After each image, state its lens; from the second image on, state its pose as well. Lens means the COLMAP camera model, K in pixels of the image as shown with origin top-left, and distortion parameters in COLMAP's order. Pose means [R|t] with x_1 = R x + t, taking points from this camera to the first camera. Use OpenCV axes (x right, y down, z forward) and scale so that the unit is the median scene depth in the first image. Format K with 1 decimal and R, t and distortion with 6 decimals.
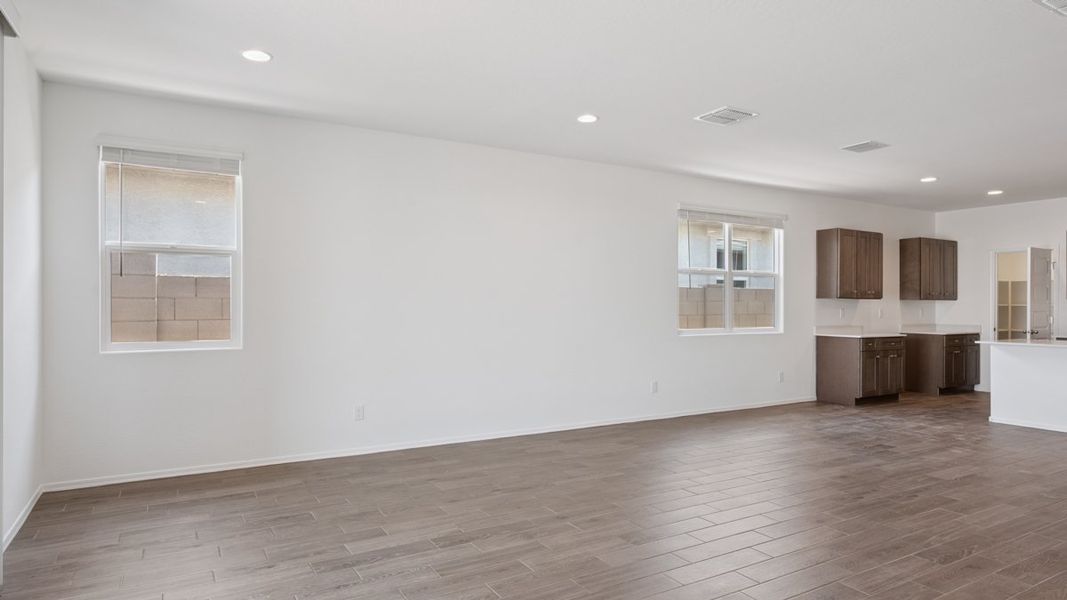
lens RADIAL K [[631.7, 0, 547.5], [0, 631.7, 305.8], [0, 0, 1]] dist [0.011806, 0.000413]
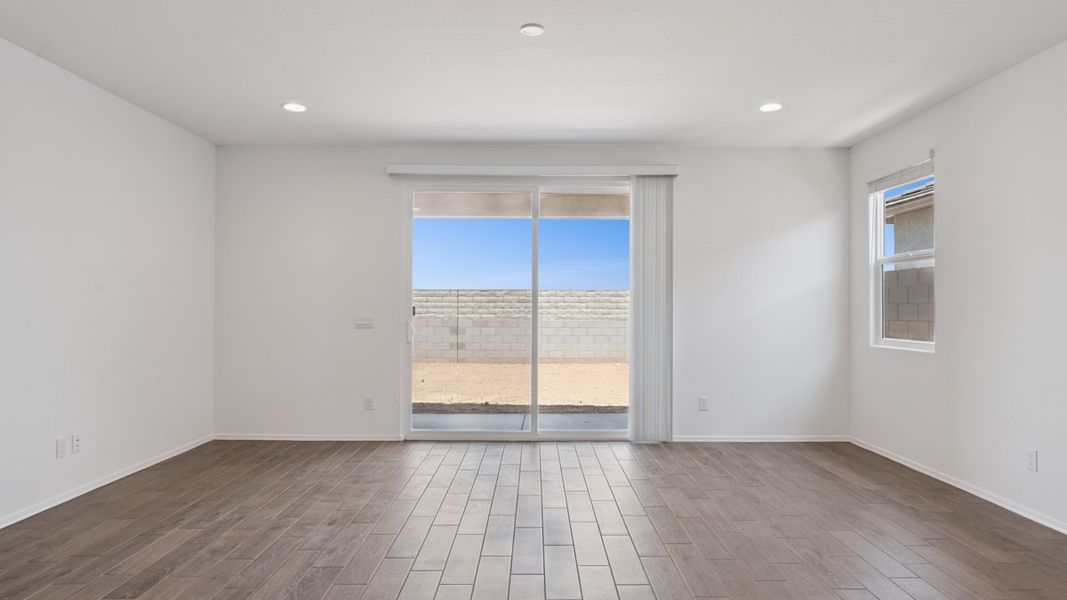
lens RADIAL K [[623.0, 0, 533.5], [0, 623.0, 300.0], [0, 0, 1]] dist [0.001100, -0.000390]
pose [[-0.530287, -0.013911, -0.847704, 0.401898], [-0.003286, 0.999892, -0.014353, 0.000522], [0.847812, -0.004825, -0.530275, 0.605061]]
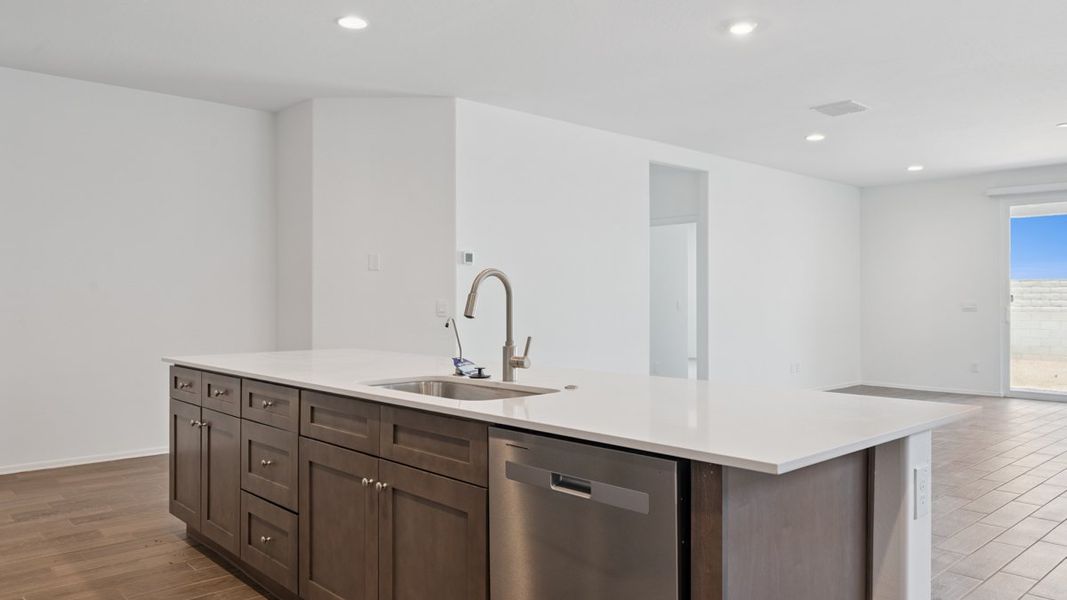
lens RADIAL K [[774.3, 0, 543.1], [0, 774.3, 291.2], [0, 0, 1]] dist [0.005166, 0.002353]
pose [[-0.979478, -0.007757, -0.201403, 0.811947], [-0.005125, 0.999895, -0.013587, 0.012782], [0.201487, -0.012276, -0.979414, 1.135869]]
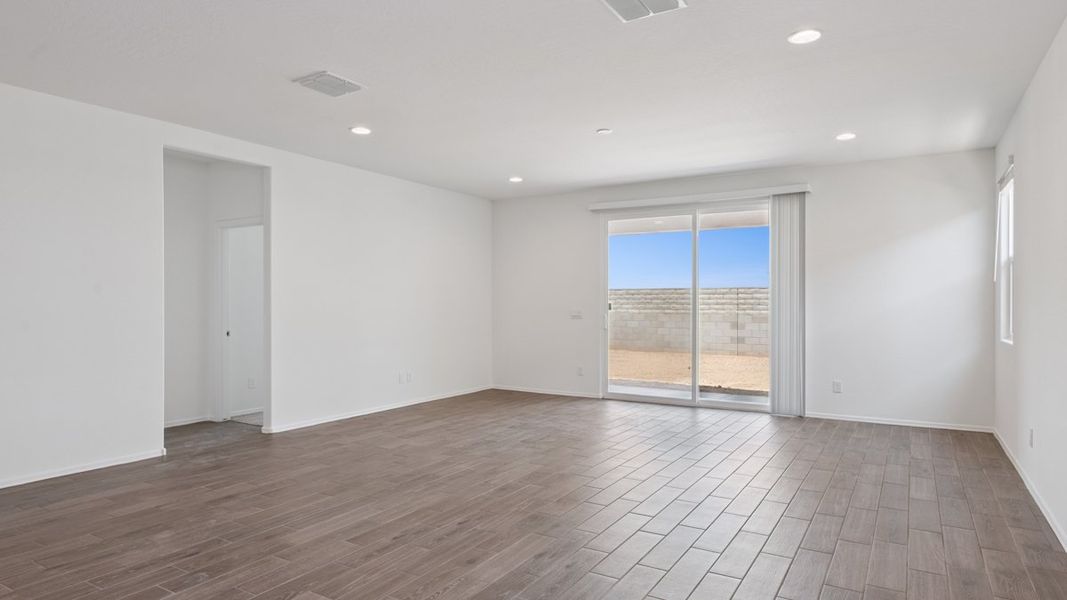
lens RADIAL K [[623.0, 0, 533.5], [0, 623.0, 300.0], [0, 0, 1]] dist [0.001100, -0.000390]
pose [[-0.896026, -0.005741, -0.443964, 0.420903], [-0.002312, 0.999963, -0.008265, 0.001562], [0.443995, -0.006380, -0.896007, 0.971603]]
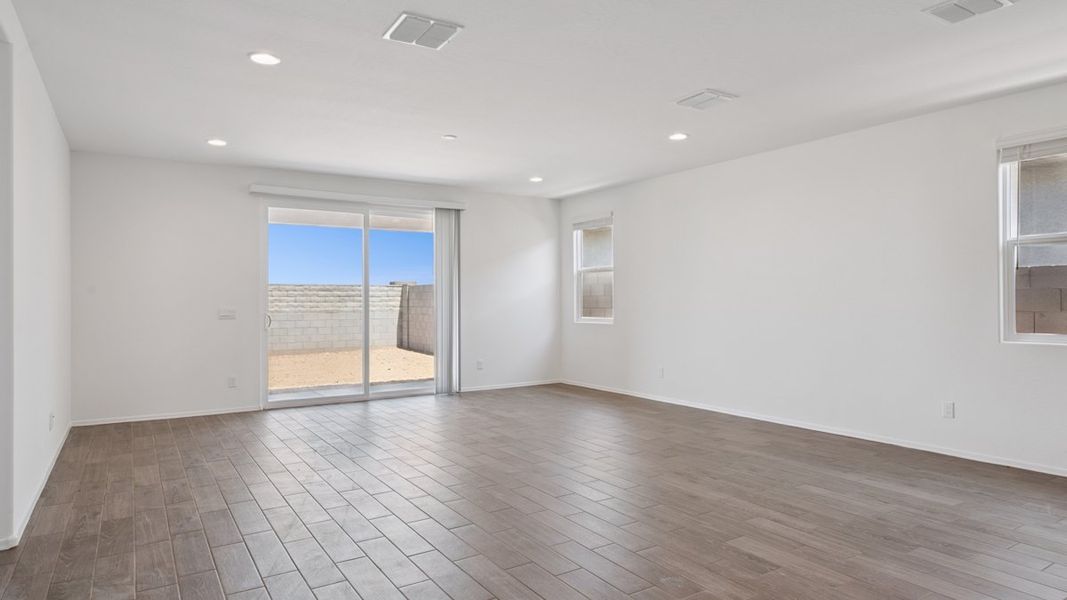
lens RADIAL K [[641.5, 0, 541.6], [0, 641.5, 296.1], [0, 0, 1]] dist [-0.002895, -0.002400]
pose [[0.019150, -0.009184, -0.999774, 0.805591], [0.006056, 0.999941, -0.009070, 0.002487], [0.999798, -0.005881, 0.019205, 0.468589]]
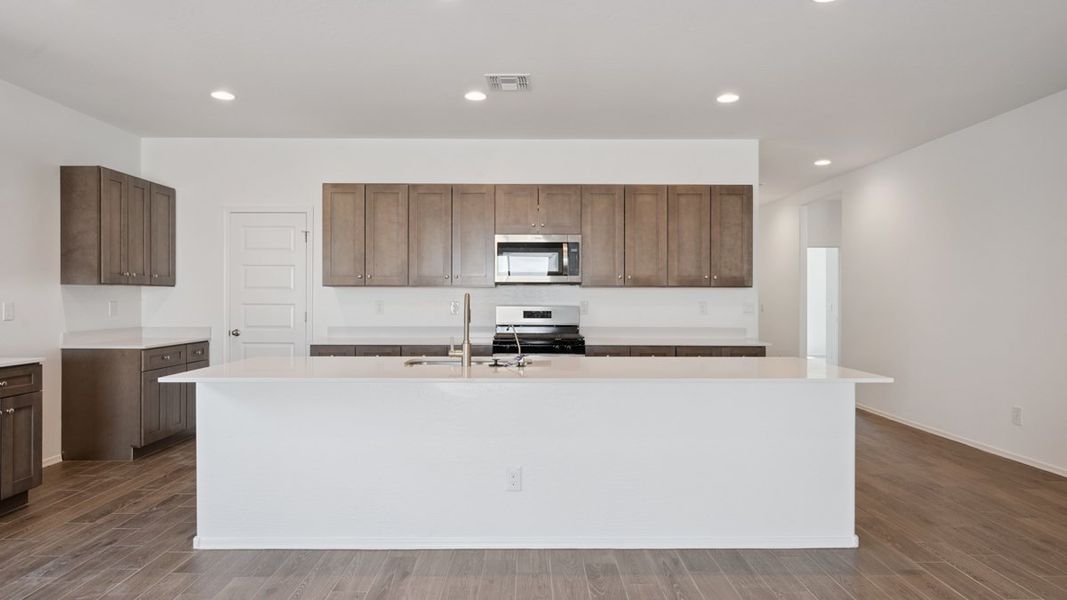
lens RADIAL K [[623.0, 0, 533.5], [0, 623.0, 300.0], [0, 0, 1]] dist [0.001100, -0.000390]
pose [[0.518959, -0.003340, 0.854793, 0.331371], [-0.004704, 0.999966, 0.006764, -0.001929], [-0.854786, -0.007531, 0.518926, 0.421754]]
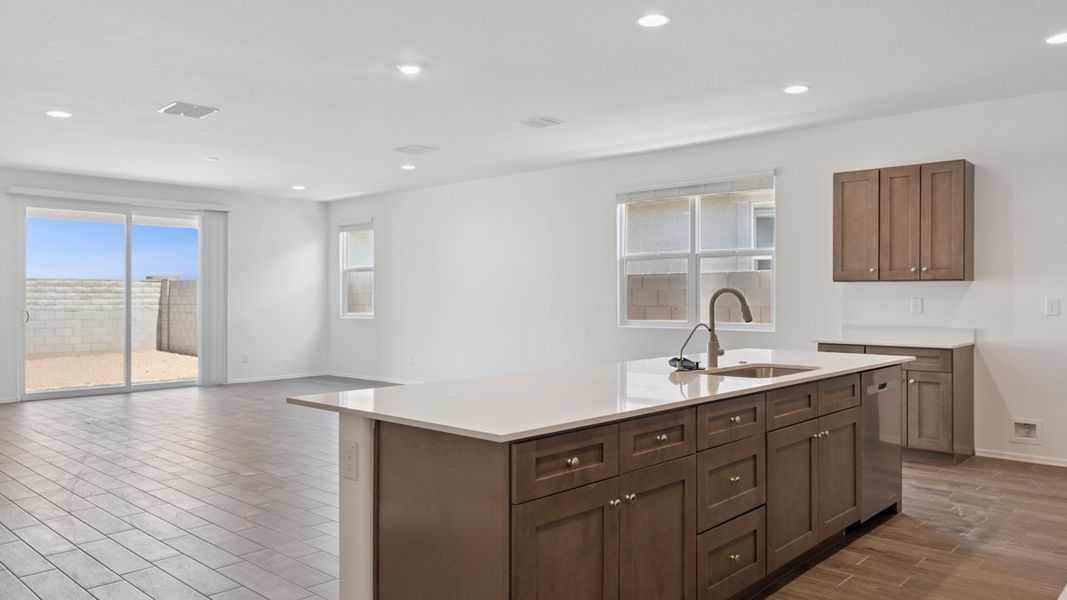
lens RADIAL K [[774.3, 0, 543.1], [0, 774.3, 291.2], [0, 0, 1]] dist [0.005166, 0.002353]
pose [[0.264123, -0.010747, -0.964429, 1.220345], [0.003999, 0.999942, -0.010047, 0.004801], [0.964481, -0.001203, 0.264150, 0.535879]]
